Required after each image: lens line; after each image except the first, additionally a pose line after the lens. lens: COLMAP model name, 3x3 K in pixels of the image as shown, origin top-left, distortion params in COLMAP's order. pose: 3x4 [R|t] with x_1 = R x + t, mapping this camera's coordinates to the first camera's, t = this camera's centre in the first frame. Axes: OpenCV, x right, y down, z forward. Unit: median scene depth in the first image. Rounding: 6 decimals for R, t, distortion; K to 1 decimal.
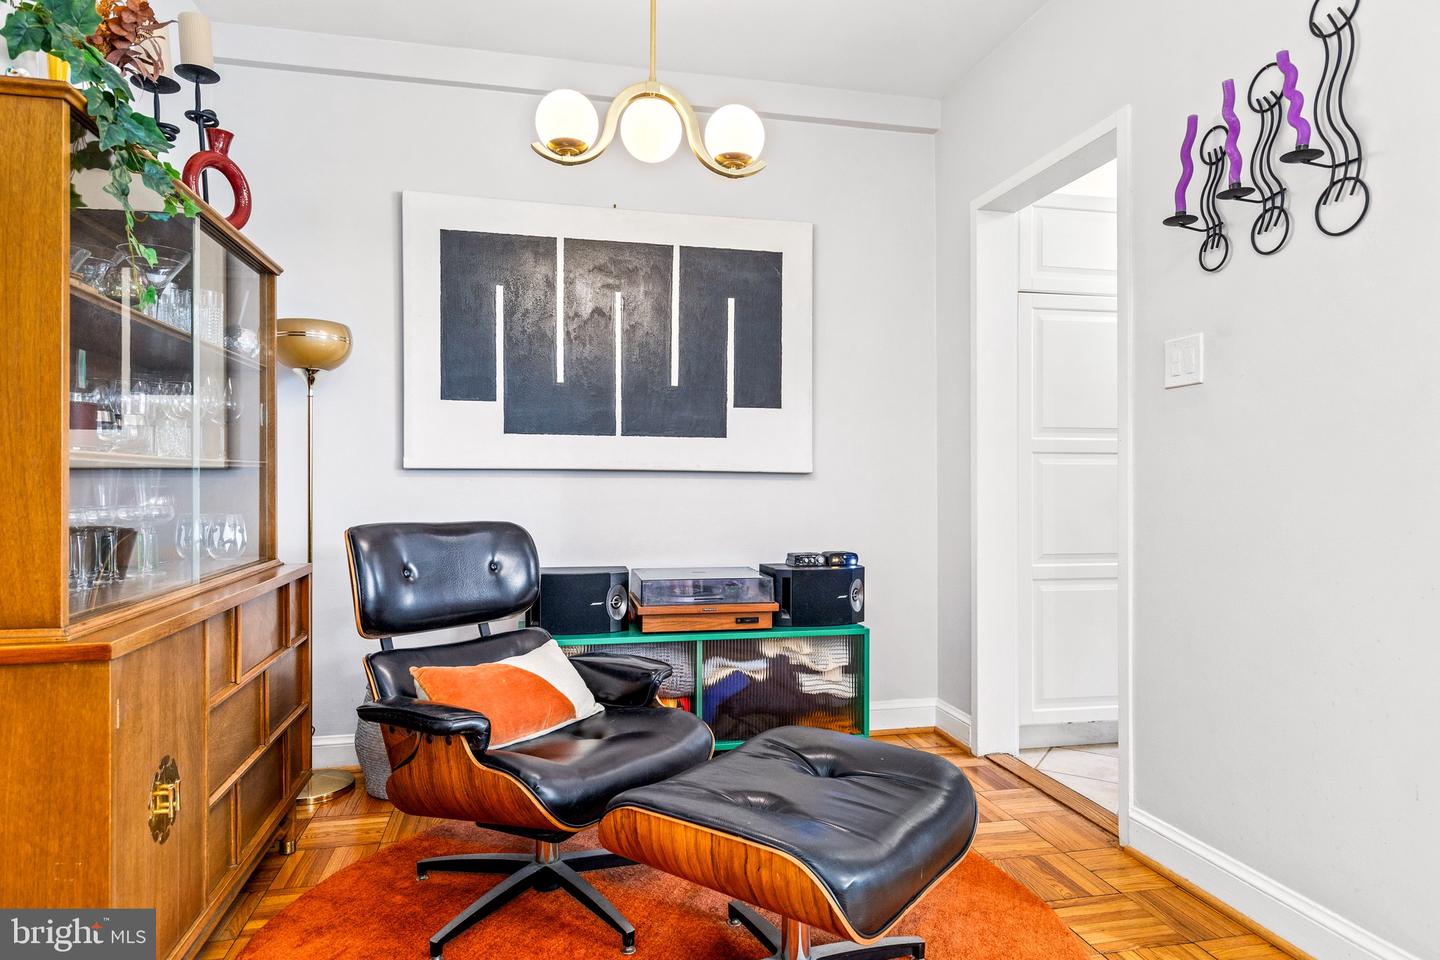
lens RADIAL K [[857.4, 0, 713.2], [0, 857.4, 482.2], [0, 0, 1]] dist [-0.004479, 0.000129]
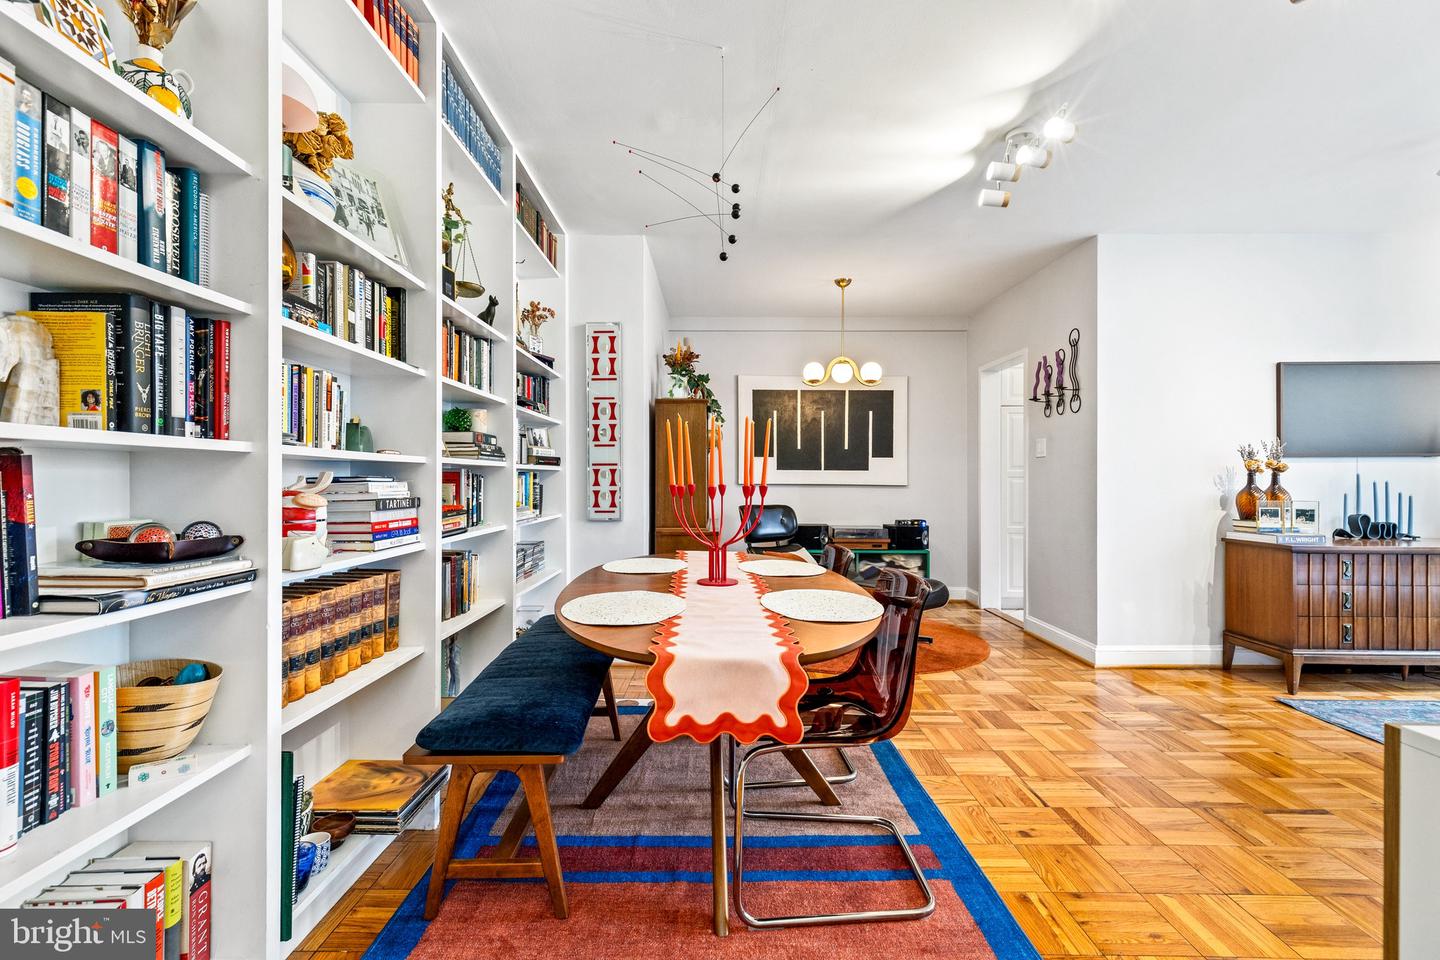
lens RADIAL K [[645.3, 0, 714.3], [0, 645.3, 478.9], [0, 0, 1]] dist [0.009345, -0.003069]
pose [[0.975073, 0.001262, -0.221882, -0.004911], [-0.001392, 0.999999, -0.000432, -0.029053], [0.221881, 0.000730, 0.975073, -0.873103]]
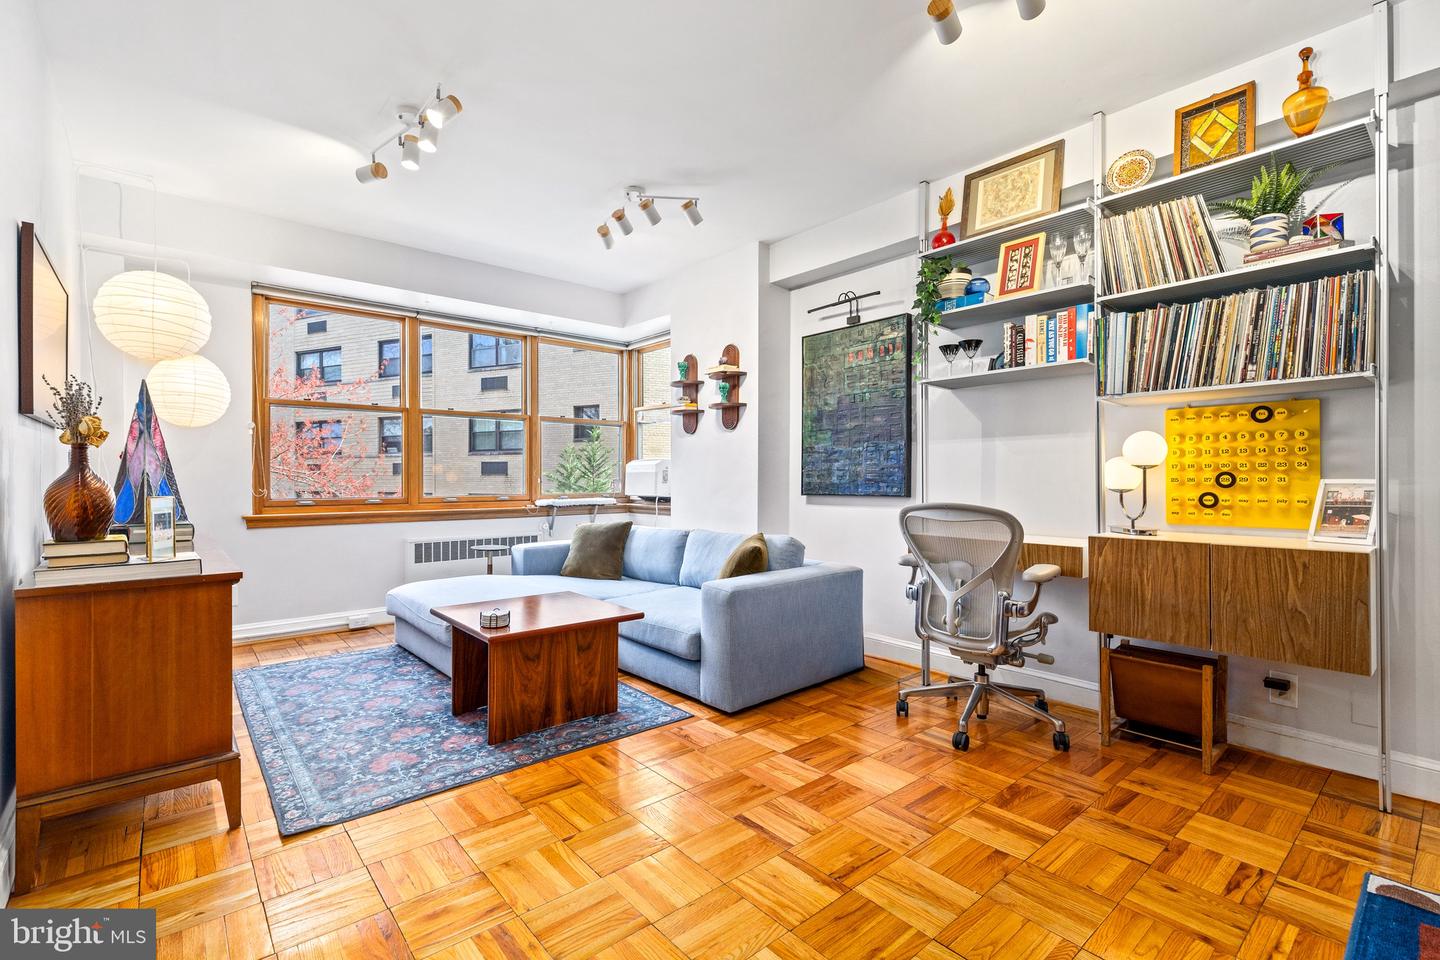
lens RADIAL K [[645.3, 0, 715.0], [0, 645.3, 478.0], [0, 0, 1]] dist [0.009345, -0.003069]
pose [[-0.467888, -0.003420, 0.883781, -0.077714], [-0.000644, 0.999994, 0.003528, -0.013774], [-0.883787, 0.001082, -0.467887, 0.281864]]
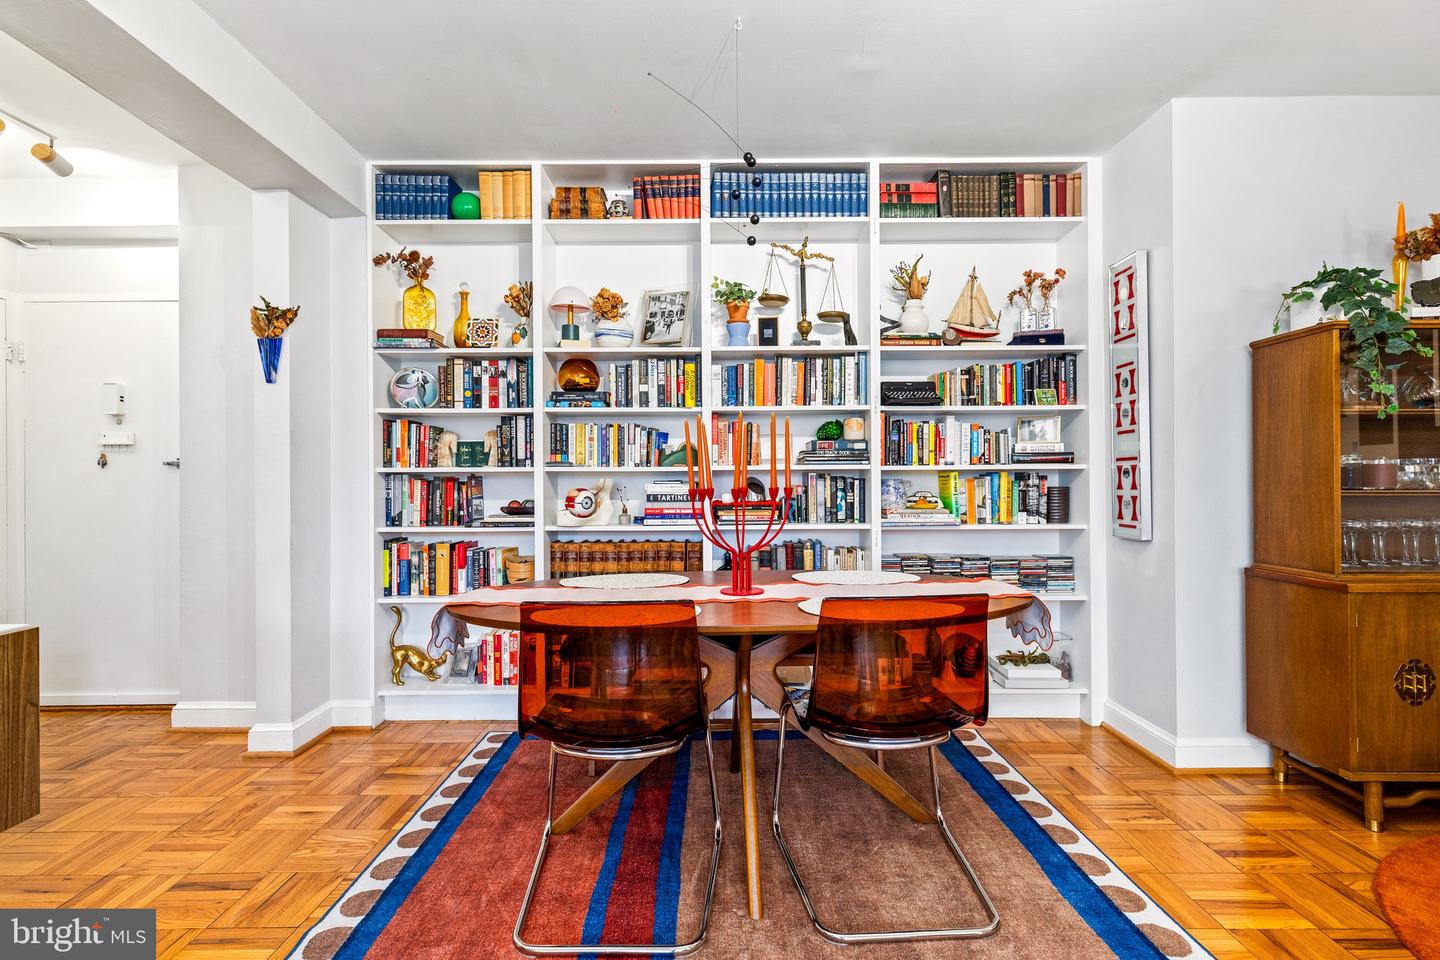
lens RADIAL K [[645.3, 0, 701.4], [0, 645.3, 482.4], [0, 0, 1]] dist [0.009345, -0.003069]
pose [[-0.223239, 0.005805, -0.974746, 0.495550], [0.005448, 0.999974, 0.004707, -0.032597], [0.974749, -0.004260, -0.223265, -0.081837]]
